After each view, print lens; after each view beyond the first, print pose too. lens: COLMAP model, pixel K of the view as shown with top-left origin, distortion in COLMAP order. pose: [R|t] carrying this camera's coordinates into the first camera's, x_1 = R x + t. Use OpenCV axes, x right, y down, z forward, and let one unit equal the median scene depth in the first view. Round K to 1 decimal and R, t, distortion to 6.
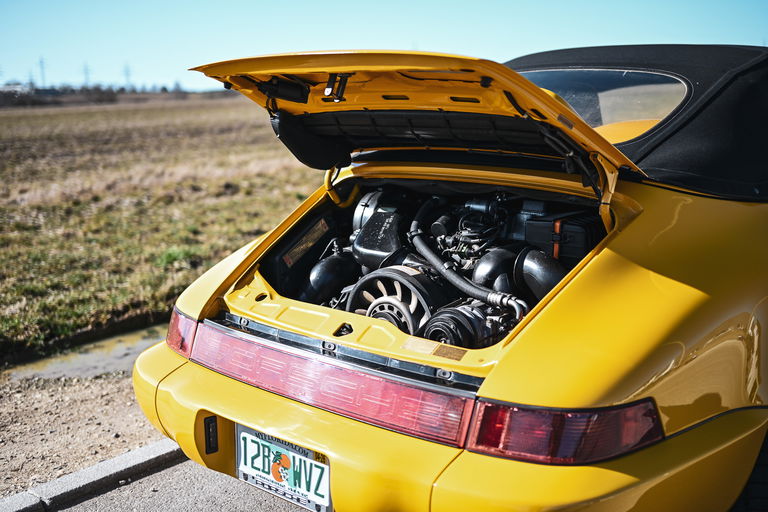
lens RADIAL K [[879.0, 0, 384.8], [0, 879.0, 253.5], [0, 0, 1]] dist [-0.000871, 0.000000]
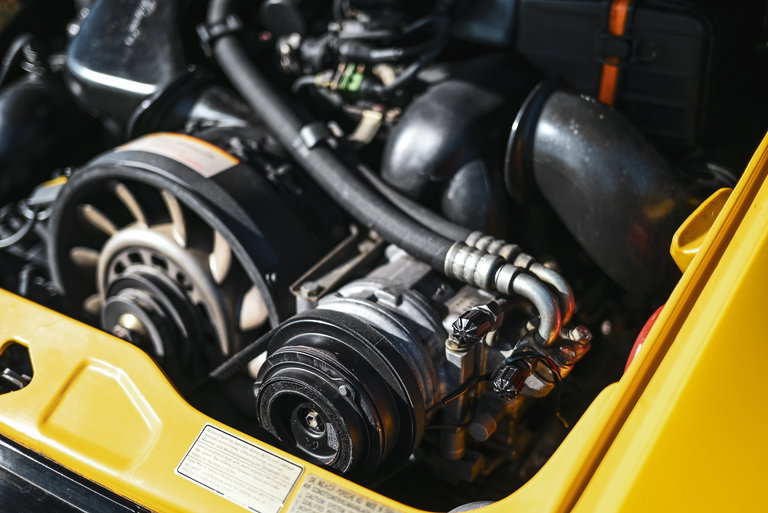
lens RADIAL K [[879.0, 0, 380.4], [0, 879.0, 253.9], [0, 0, 1]] dist [-0.000871, 0.000000]
pose [[0.986344, -0.065506, 0.151111, 0.040496], [0.018033, 0.954937, 0.296260, -0.043665], [-0.163709, -0.289489, 0.943078, 0.630790]]
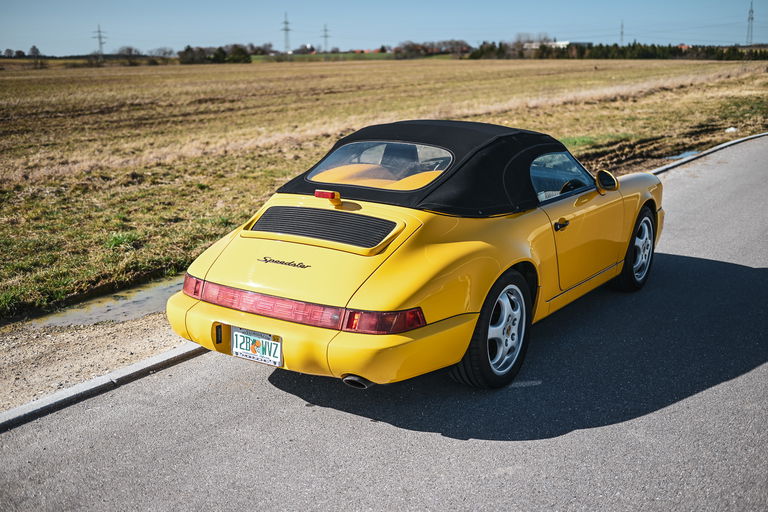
lens RADIAL K [[879.0, 0, 382.3], [0, 879.0, 259.1], [0, 0, 1]] dist [-0.000871, 0.000000]
pose [[0.990100, -0.013931, 0.139671, -0.098197], [0.008700, 0.999240, 0.037992, -0.043328], [-0.140095, -0.036401, 0.989469, -1.037953]]
